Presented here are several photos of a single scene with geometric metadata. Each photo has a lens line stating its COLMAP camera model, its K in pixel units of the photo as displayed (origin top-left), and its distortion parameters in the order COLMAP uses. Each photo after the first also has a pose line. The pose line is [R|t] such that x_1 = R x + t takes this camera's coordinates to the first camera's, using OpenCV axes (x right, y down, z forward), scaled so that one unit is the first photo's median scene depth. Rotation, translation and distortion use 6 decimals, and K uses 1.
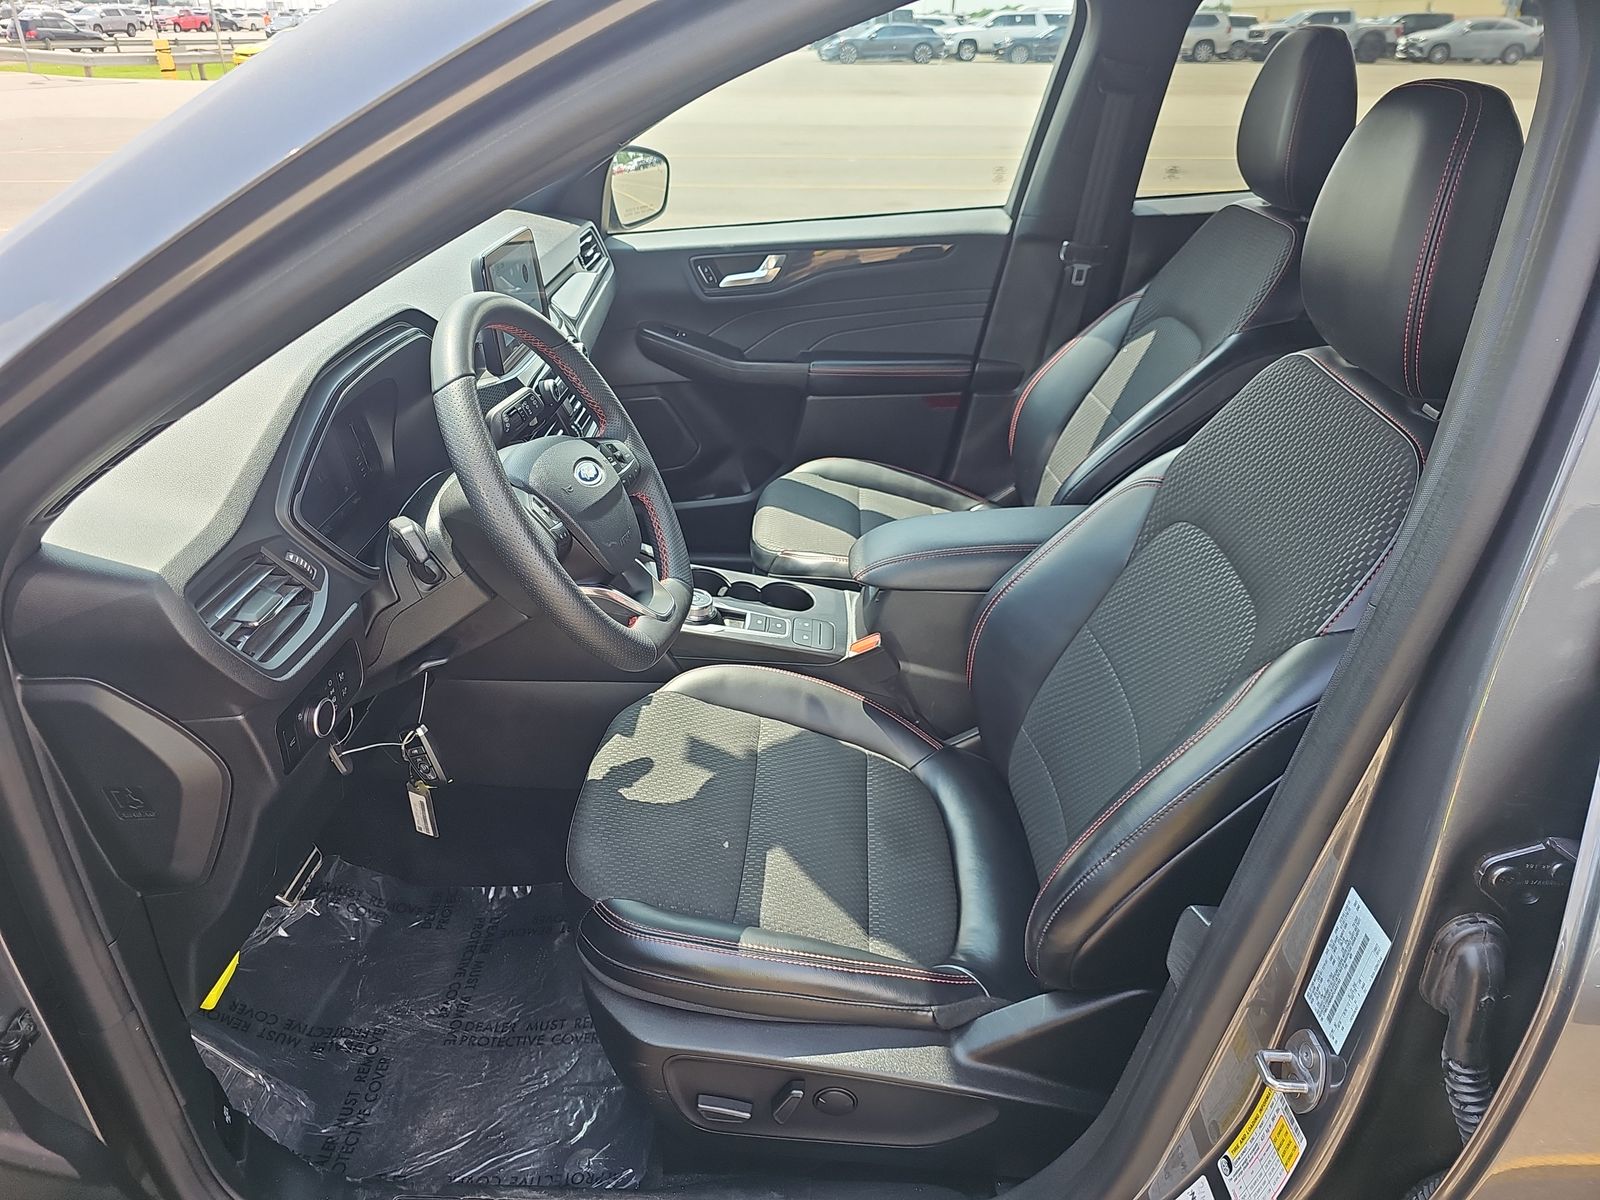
lens RADIAL K [[1062.3, 0, 794.9], [0, 1062.3, 603.5], [0, 0, 1]] dist [0.019236, -0.012703]
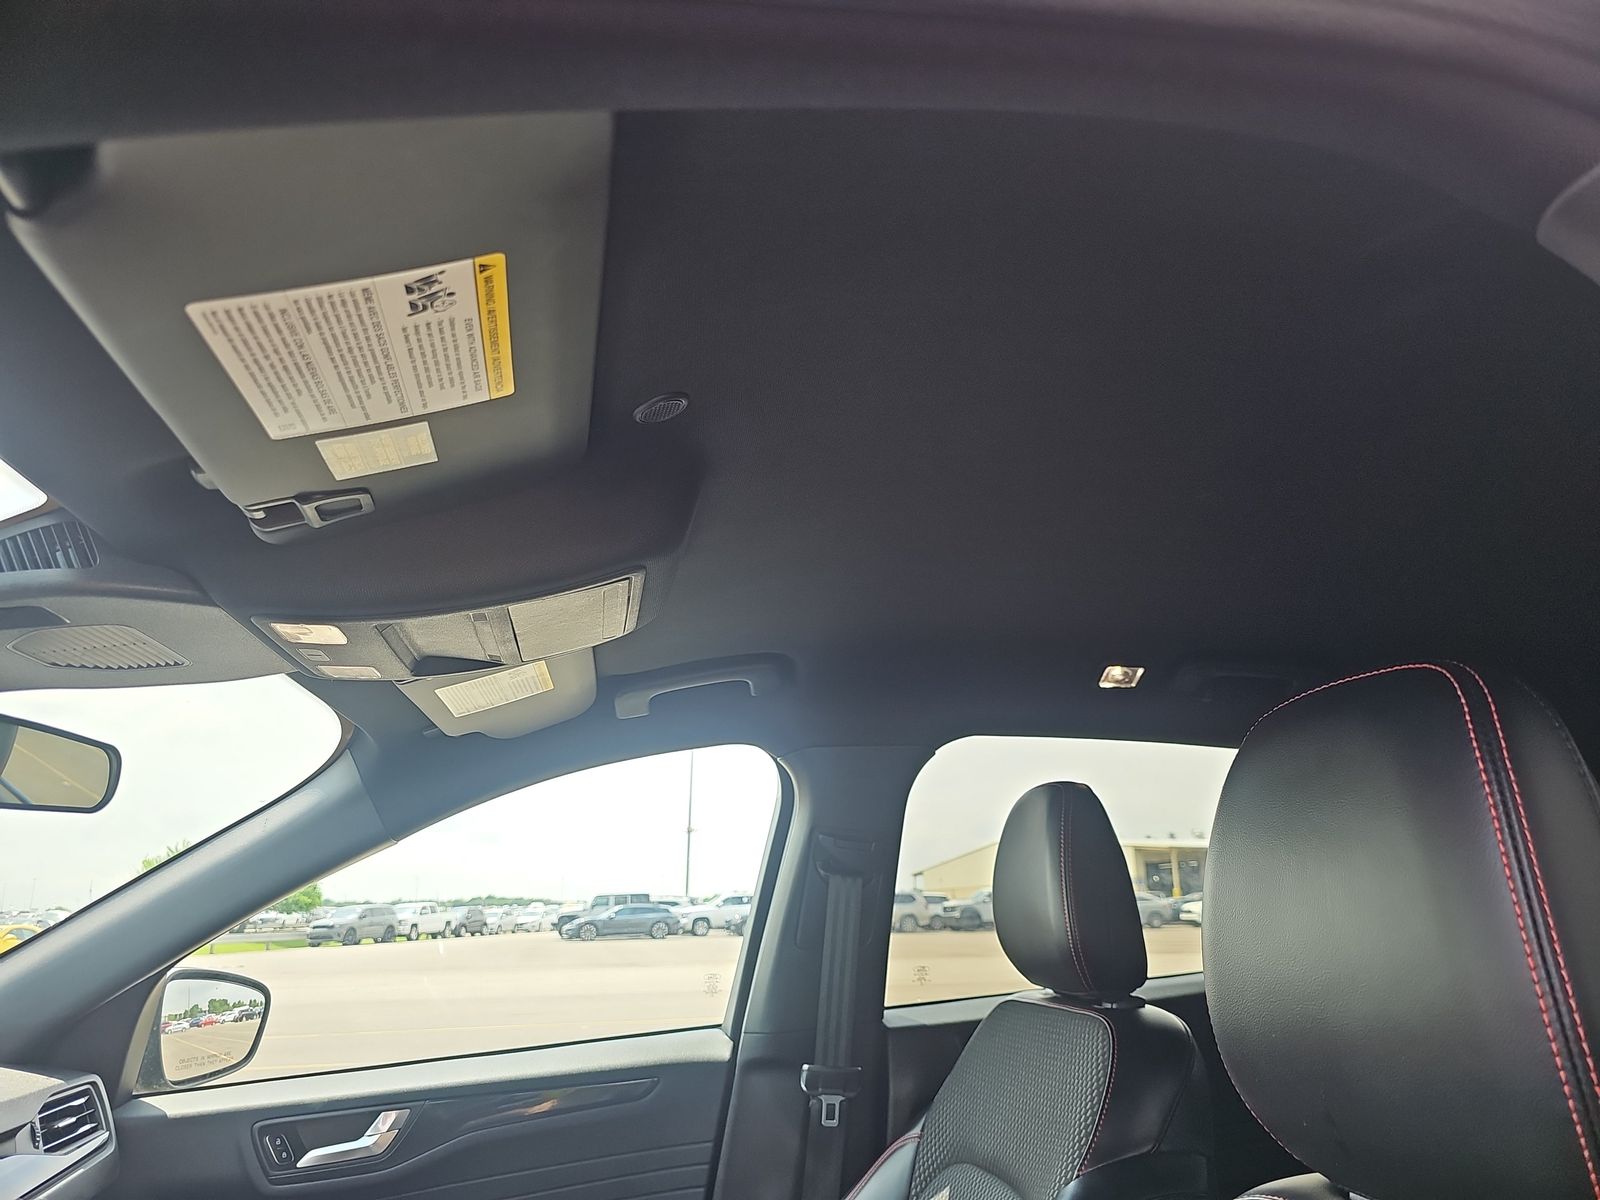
lens RADIAL K [[1062.3, 0, 803.3], [0, 1062.3, 603.1], [0, 0, 1]] dist [0.019236, -0.012703]
pose [[0.972716, 0.046188, 0.227356, 0.062309], [0.126223, 0.716887, -0.685668, -0.056021], [-0.194659, 0.695658, 0.691497, 0.238248]]
